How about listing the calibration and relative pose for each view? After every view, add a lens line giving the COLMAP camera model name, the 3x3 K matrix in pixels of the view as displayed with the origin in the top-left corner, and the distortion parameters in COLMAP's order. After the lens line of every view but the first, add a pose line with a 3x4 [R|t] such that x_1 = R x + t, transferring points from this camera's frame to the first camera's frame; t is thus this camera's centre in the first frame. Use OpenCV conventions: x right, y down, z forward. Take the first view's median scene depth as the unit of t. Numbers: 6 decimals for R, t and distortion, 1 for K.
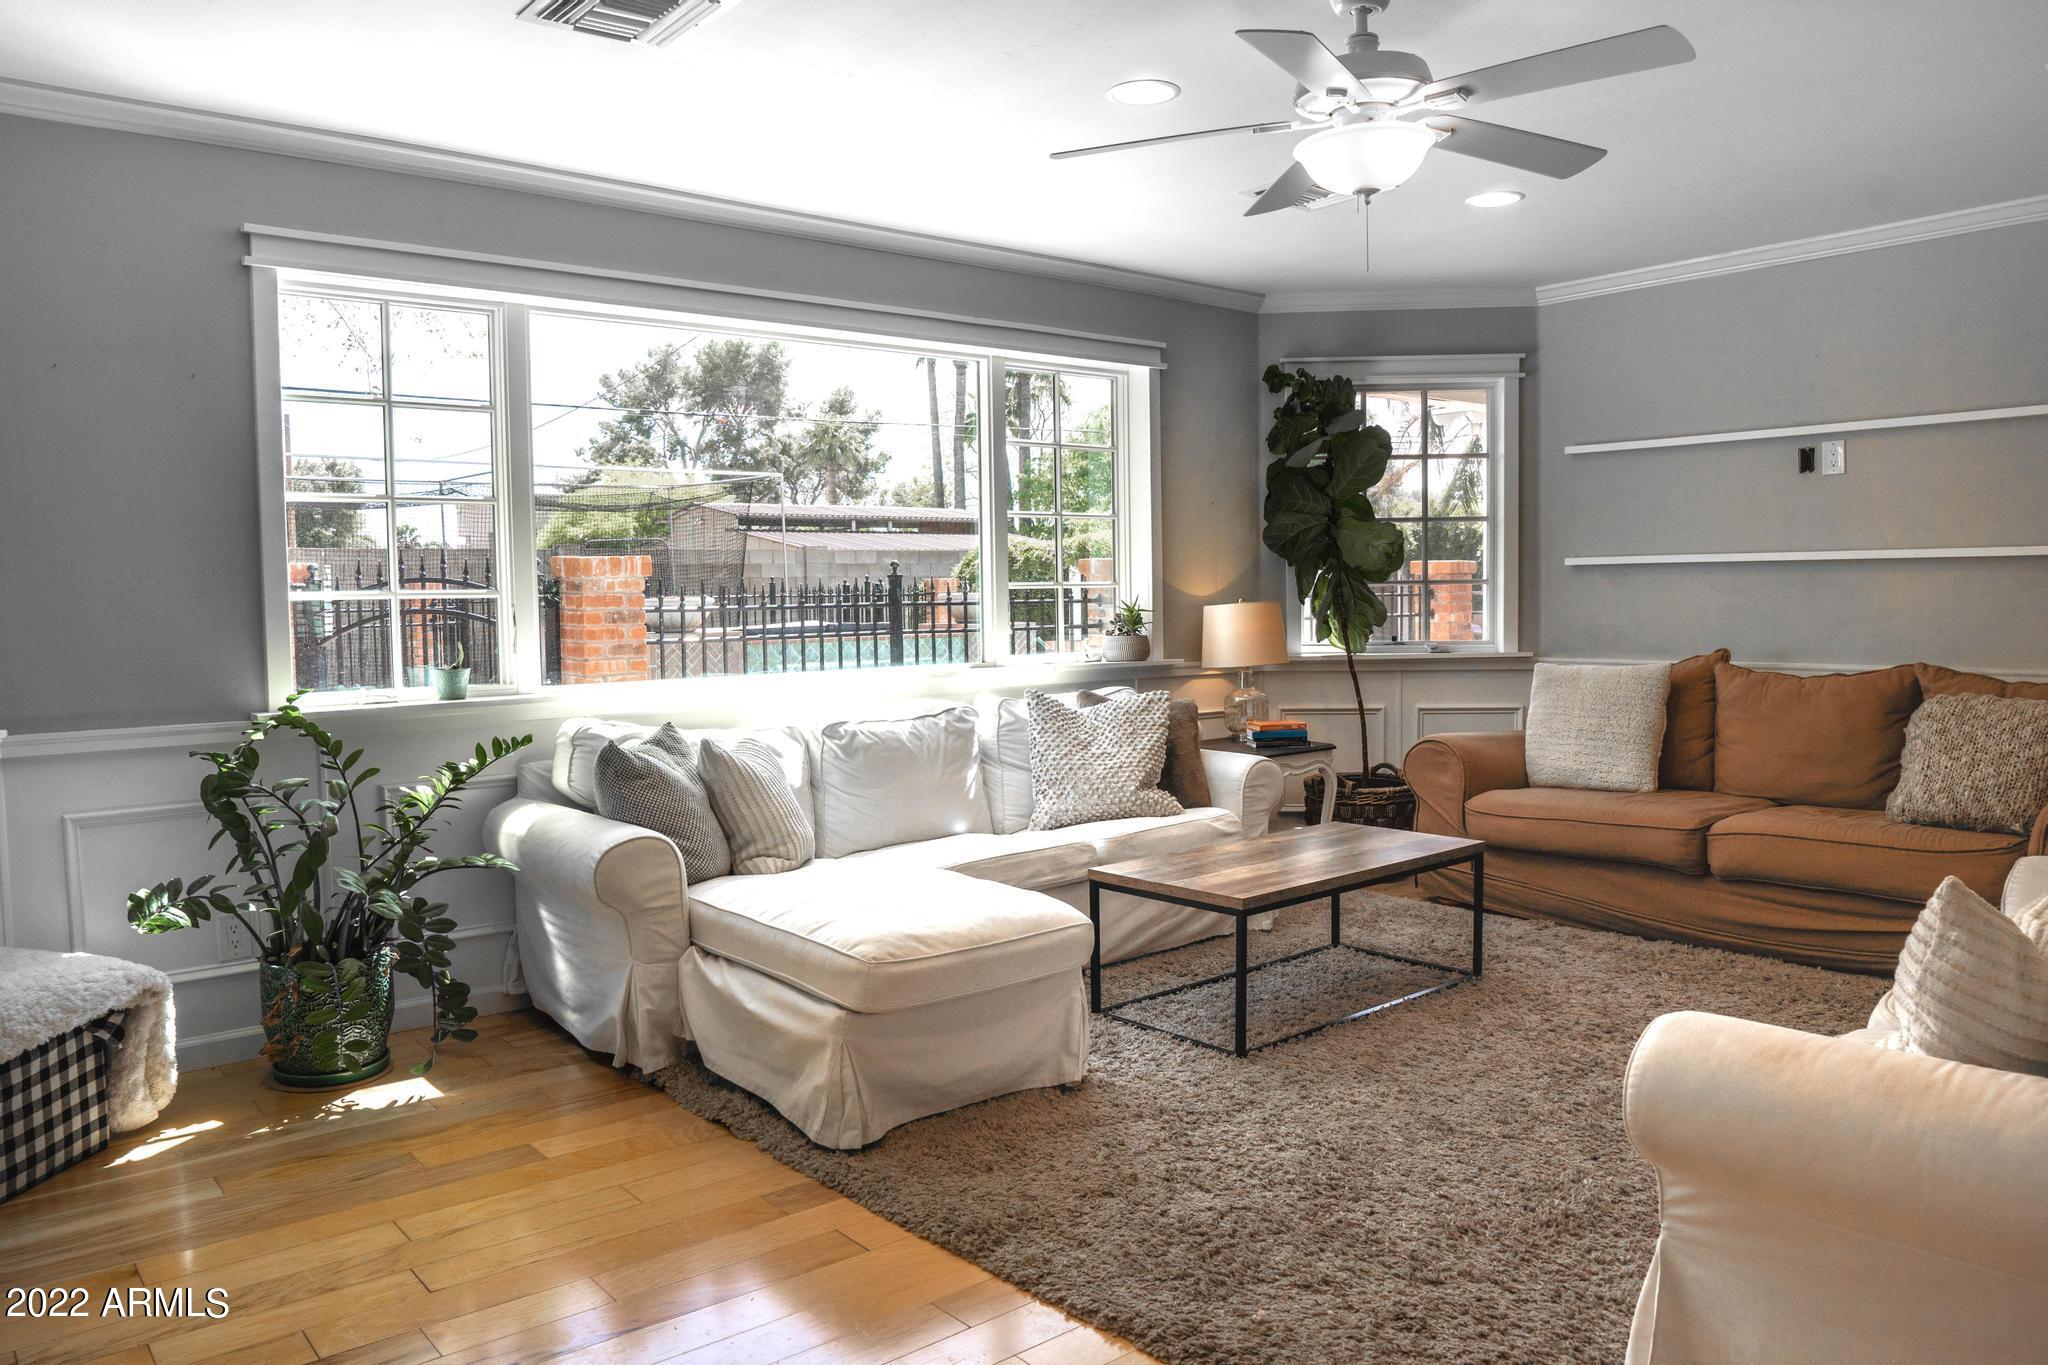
lens RADIAL K [[1465.0, 0, 1033.3], [0, 1465.0, 684.0], [0, 0, 1]] dist [-0.013540, -0.000805]
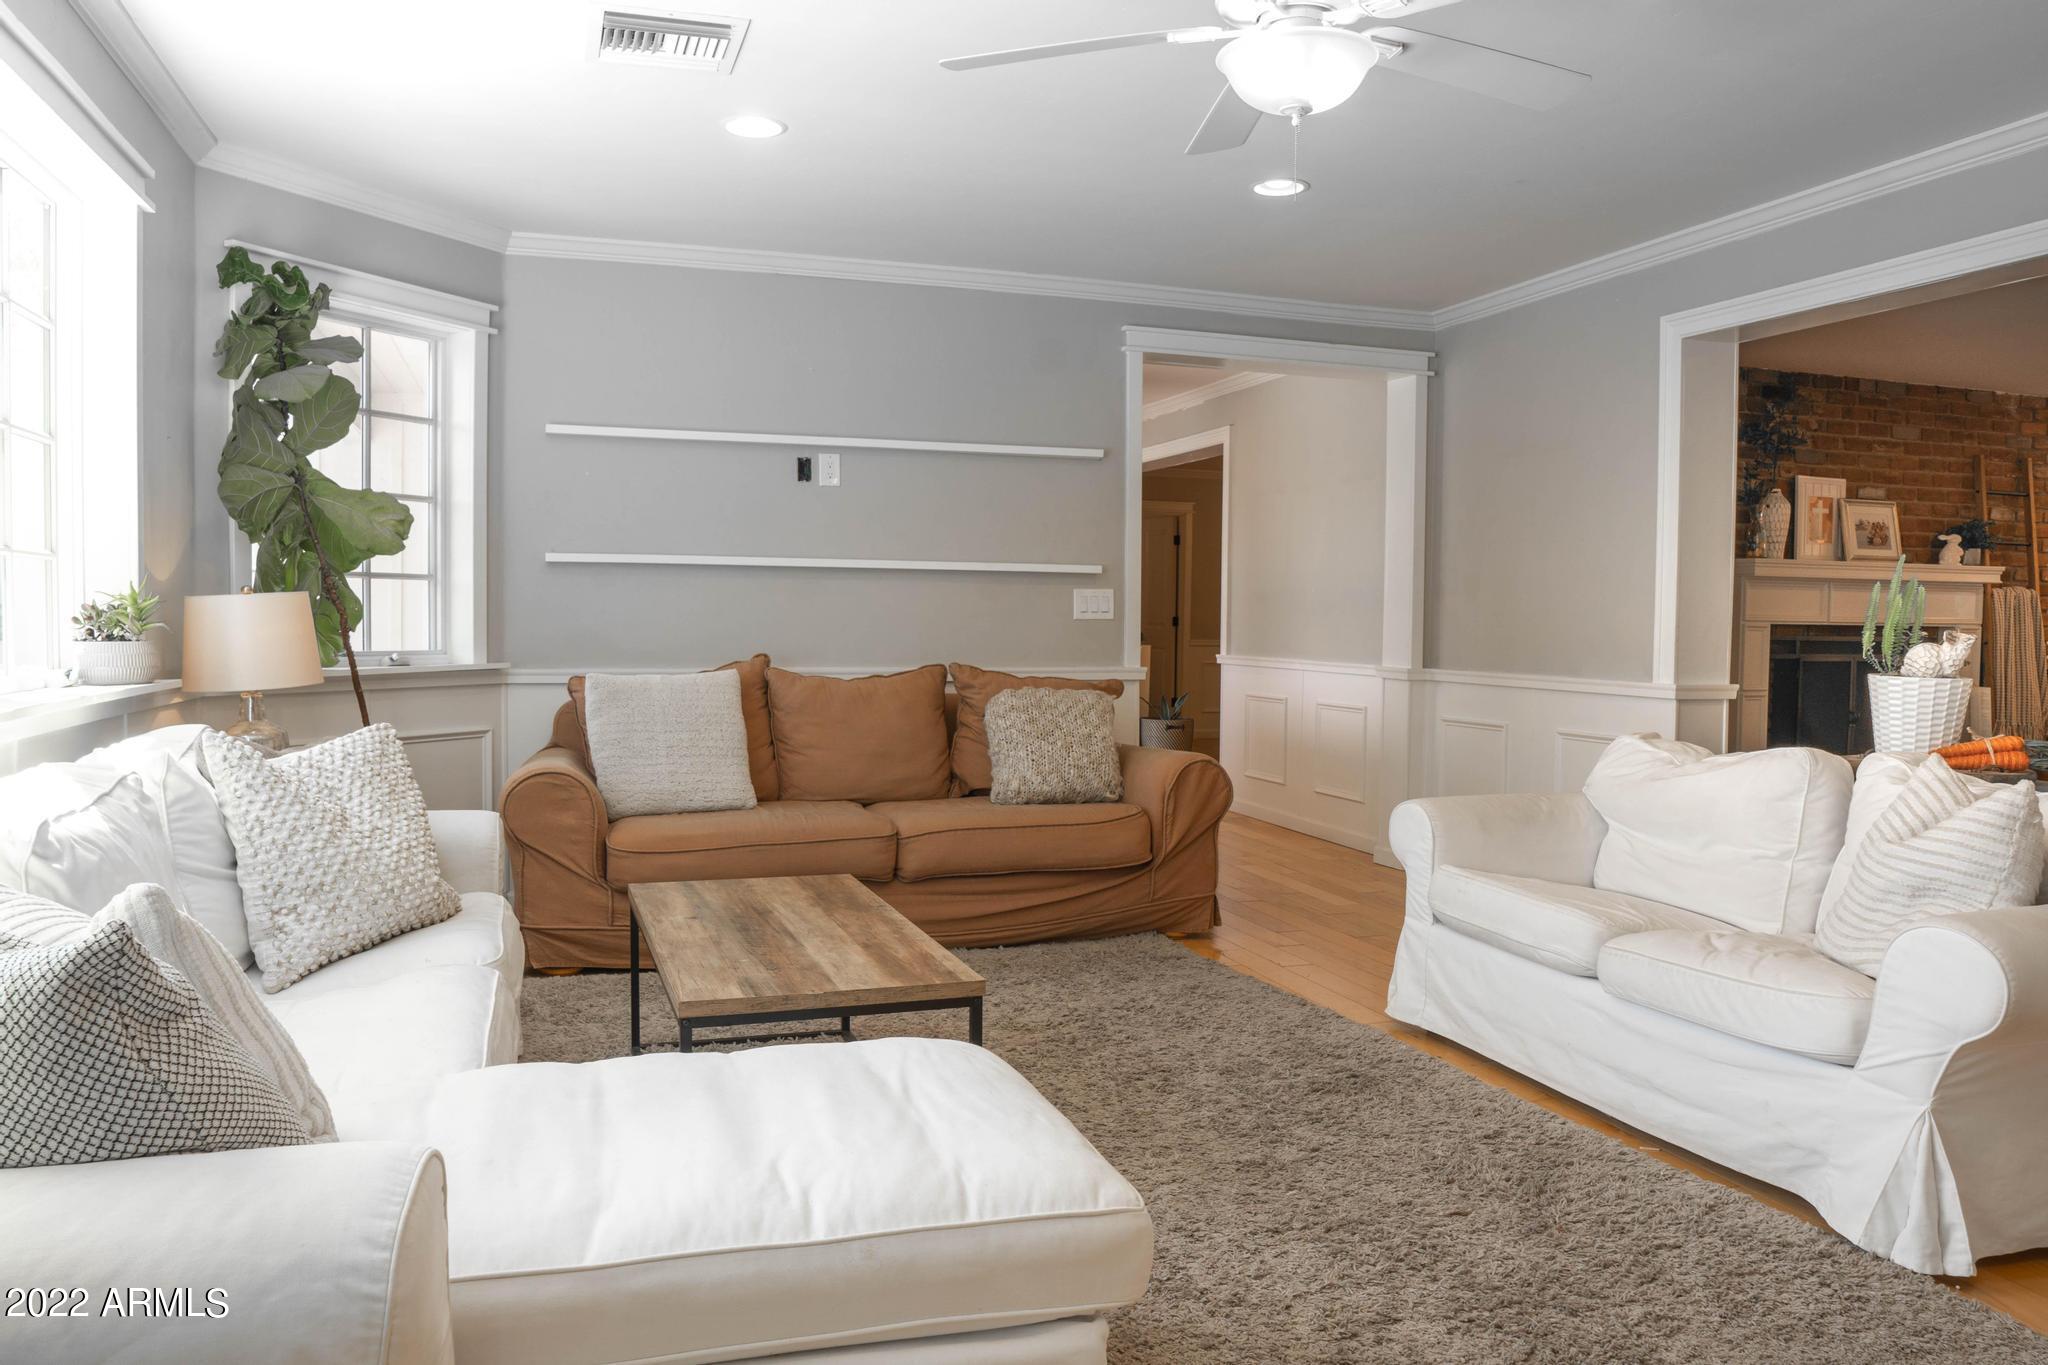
lens RADIAL K [[1465.0, 0, 1023.1], [0, 1465.0, 672.0], [0, 0, 1]] dist [-0.013540, -0.000805]
pose [[0.396797, -0.019396, 0.917701, -0.358327], [0.041224, 0.999145, 0.003293, -0.008061], [-0.916980, 0.036525, 0.397257, 0.455266]]
